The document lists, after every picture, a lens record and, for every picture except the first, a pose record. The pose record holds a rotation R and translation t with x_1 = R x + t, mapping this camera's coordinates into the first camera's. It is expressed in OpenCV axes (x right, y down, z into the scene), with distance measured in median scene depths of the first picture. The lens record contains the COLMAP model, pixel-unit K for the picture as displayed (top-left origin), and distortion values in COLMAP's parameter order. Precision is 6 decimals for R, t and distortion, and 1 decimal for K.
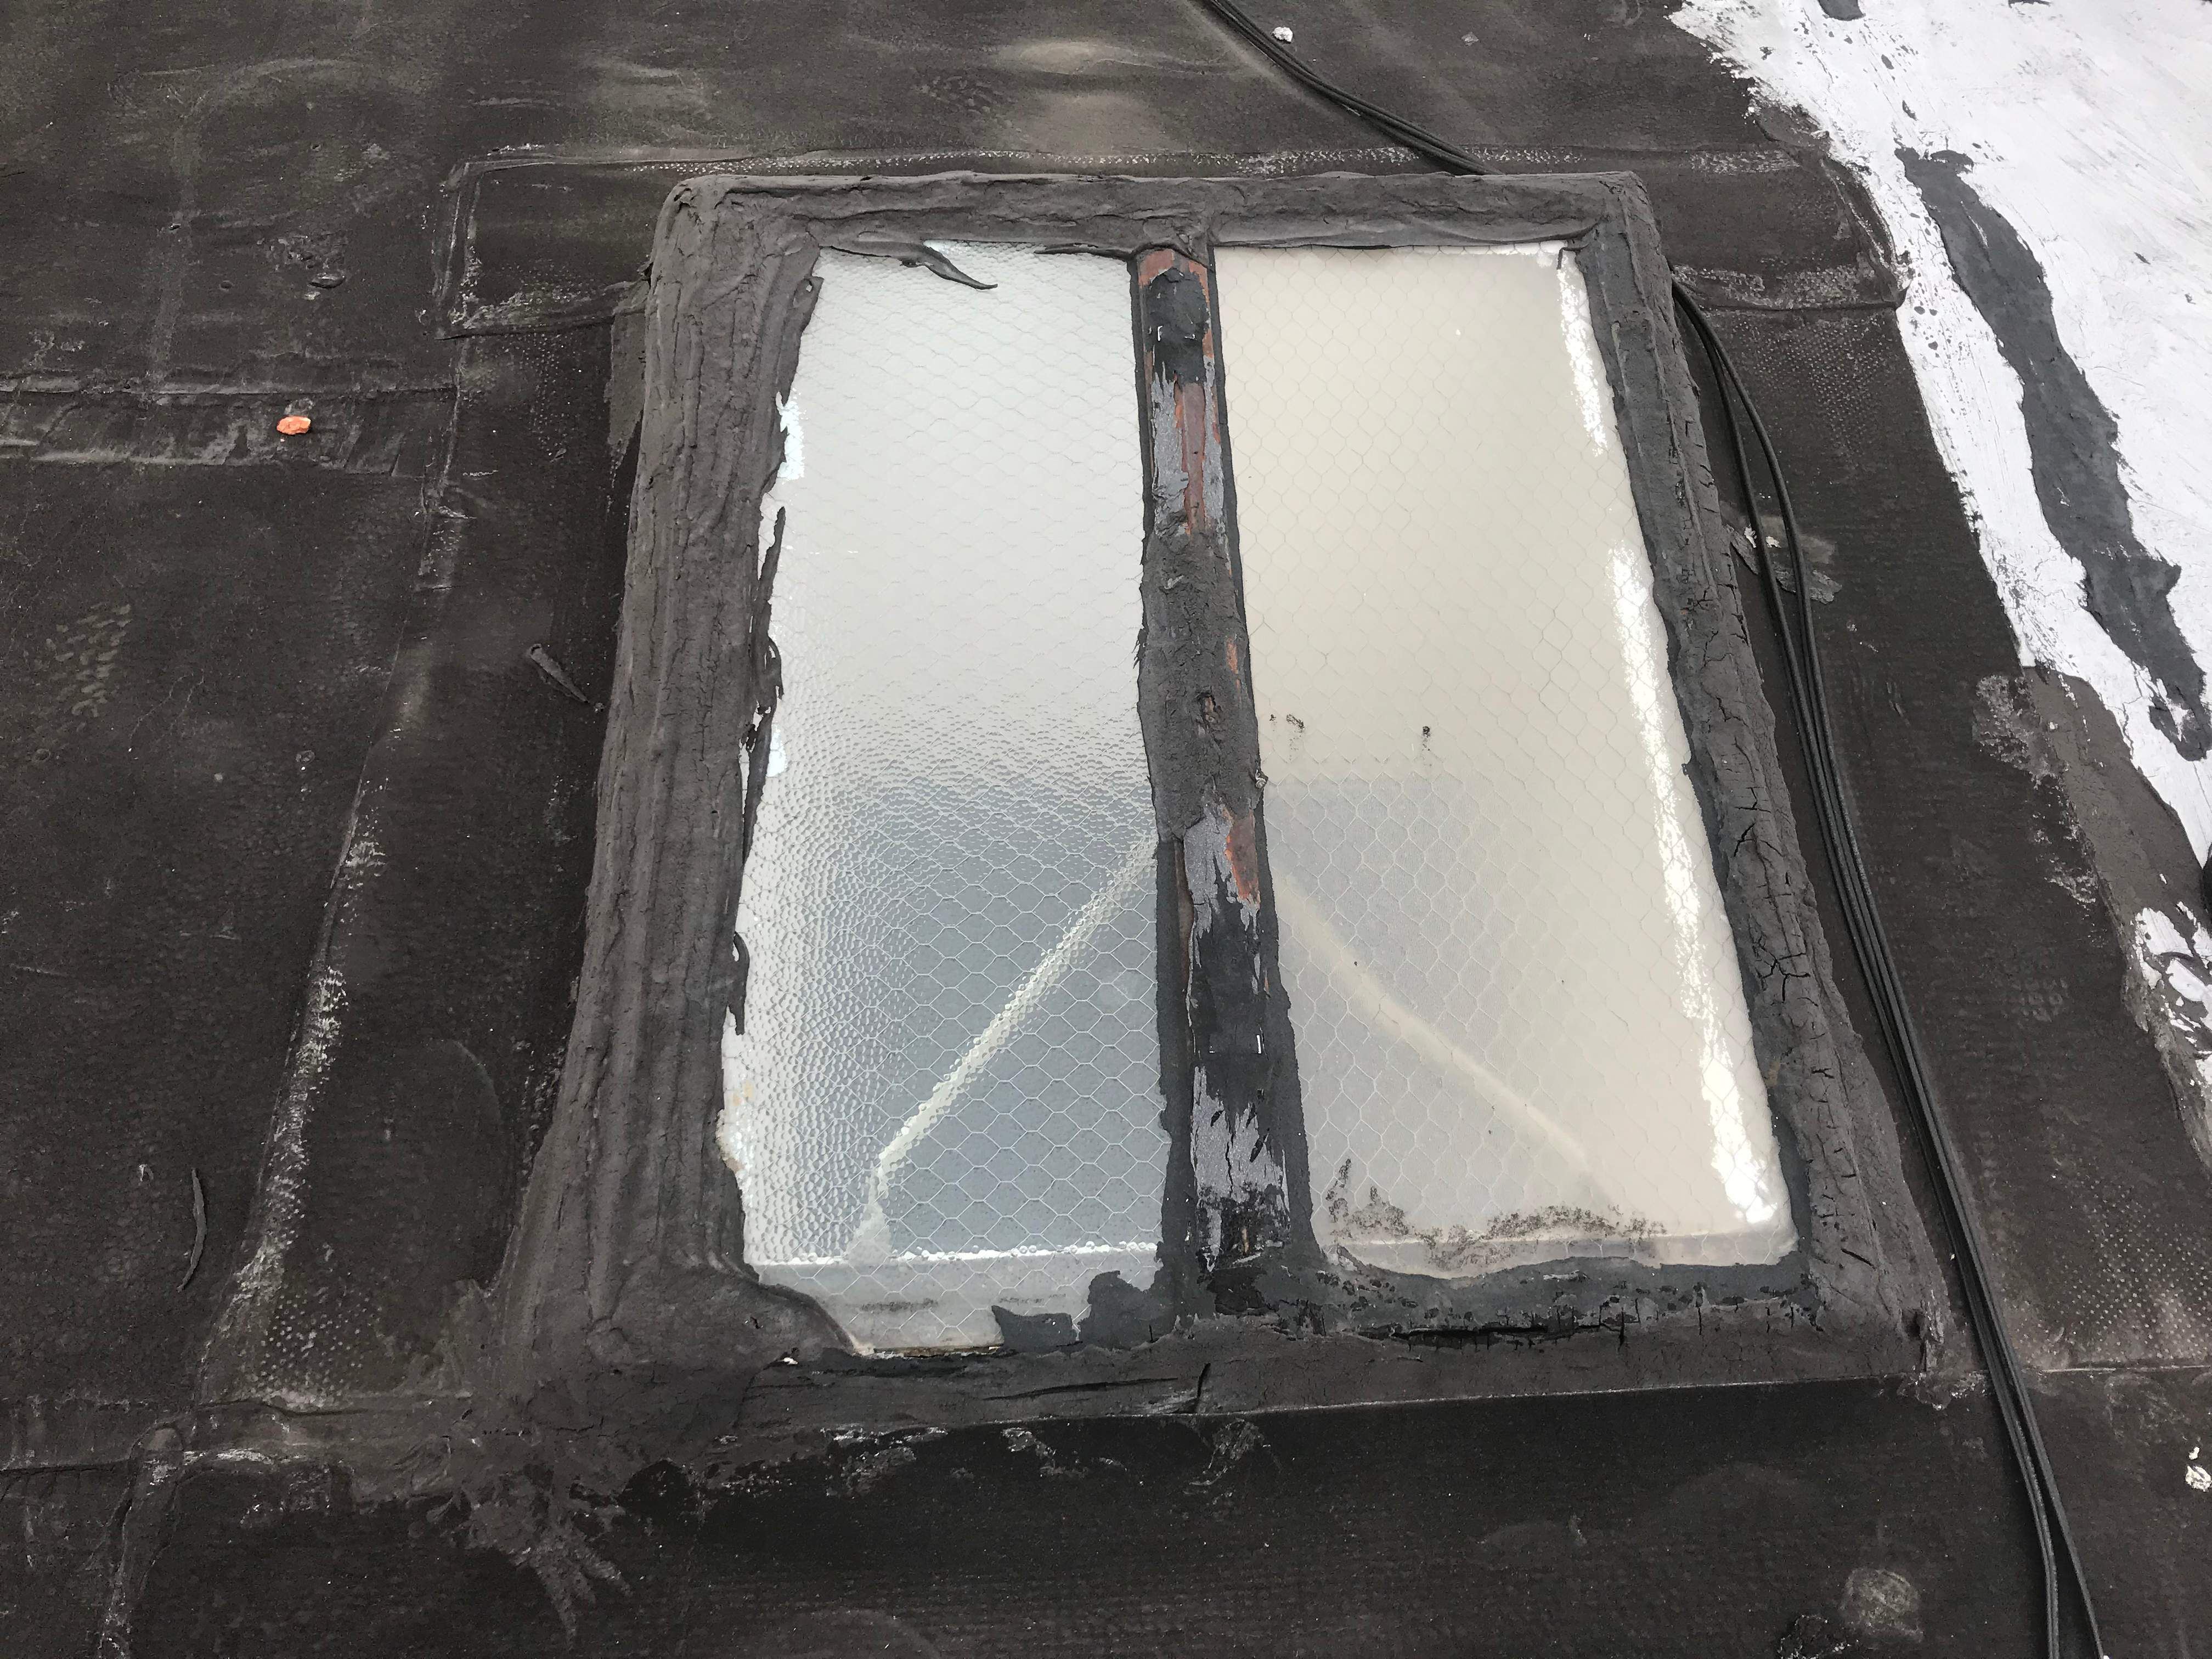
lens RADIAL K [[1786.1, 0, 1106.0], [0, 1786.1, 829.5], [0, 0, 1]] dist [-0.024231, 0.080428]
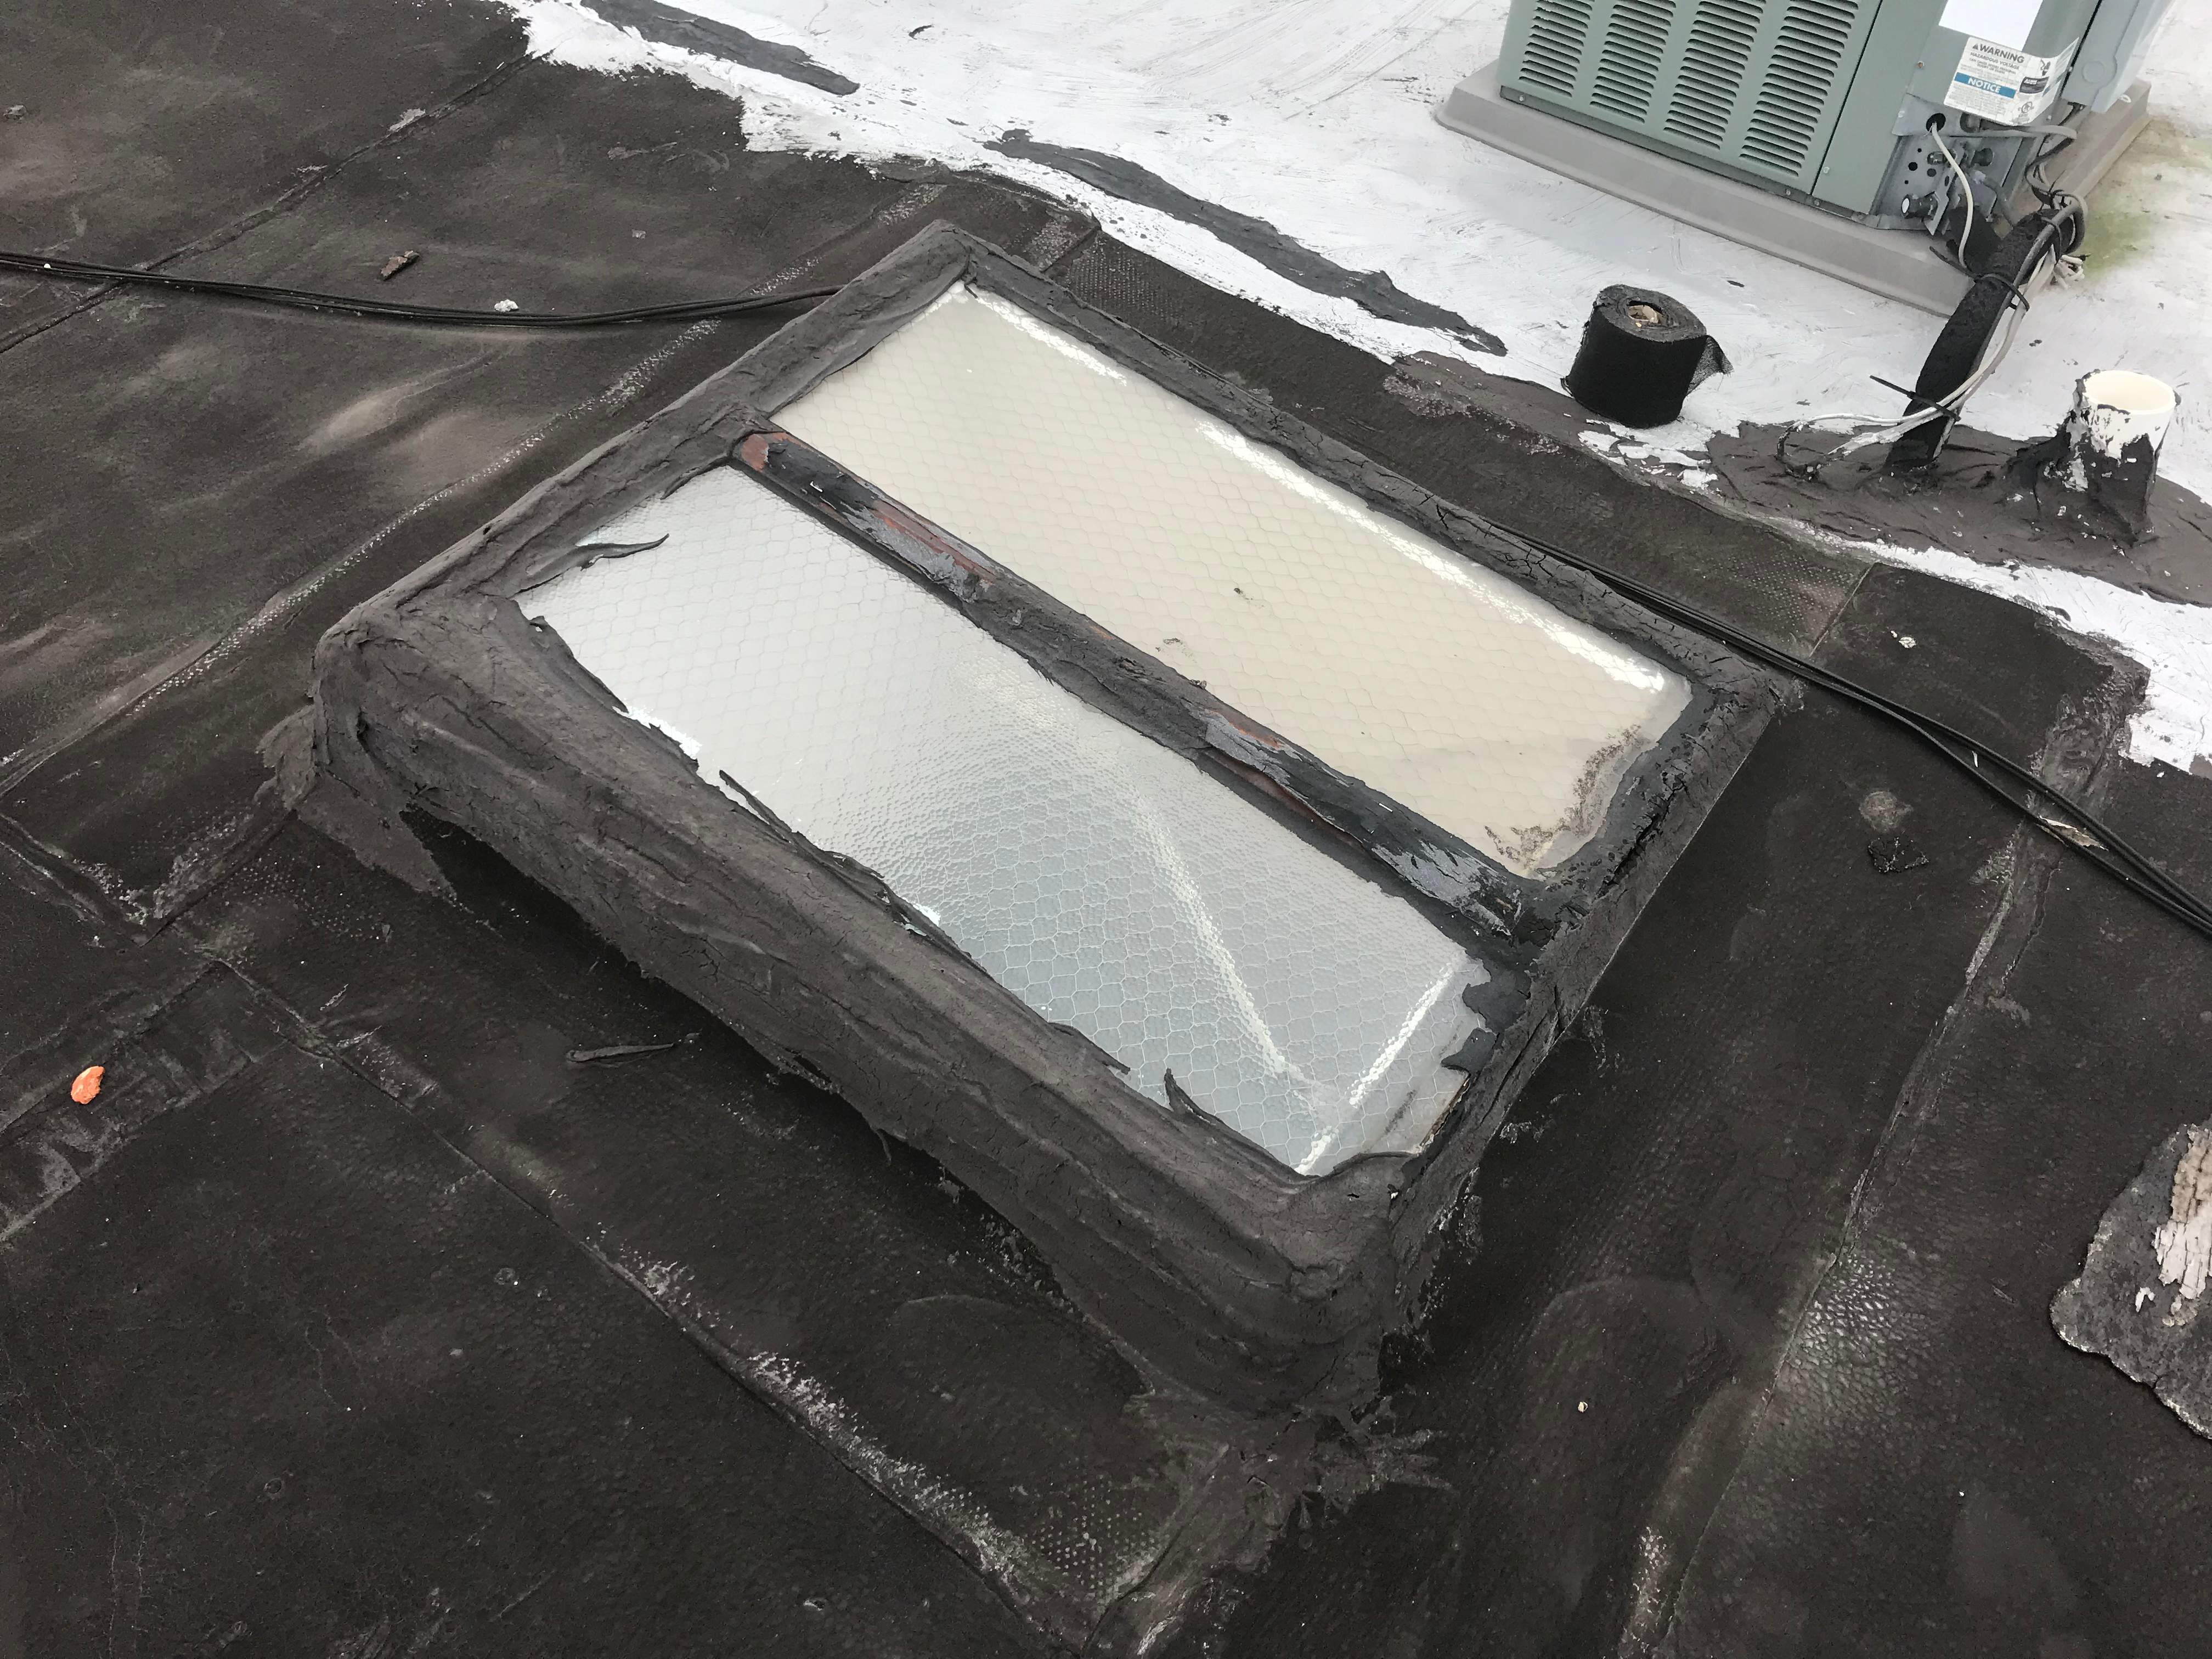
lens RADIAL K [[1794.8, 0, 1106.0], [0, 1794.8, 829.5], [0, 0, 1]] dist [0.013182, 0.003951]
pose [[0.627112, -0.603853, 0.492029, -0.606586], [0.651259, 0.753001, 0.094080, -0.106805], [-0.427309, 0.261439, 0.865481, -0.032458]]
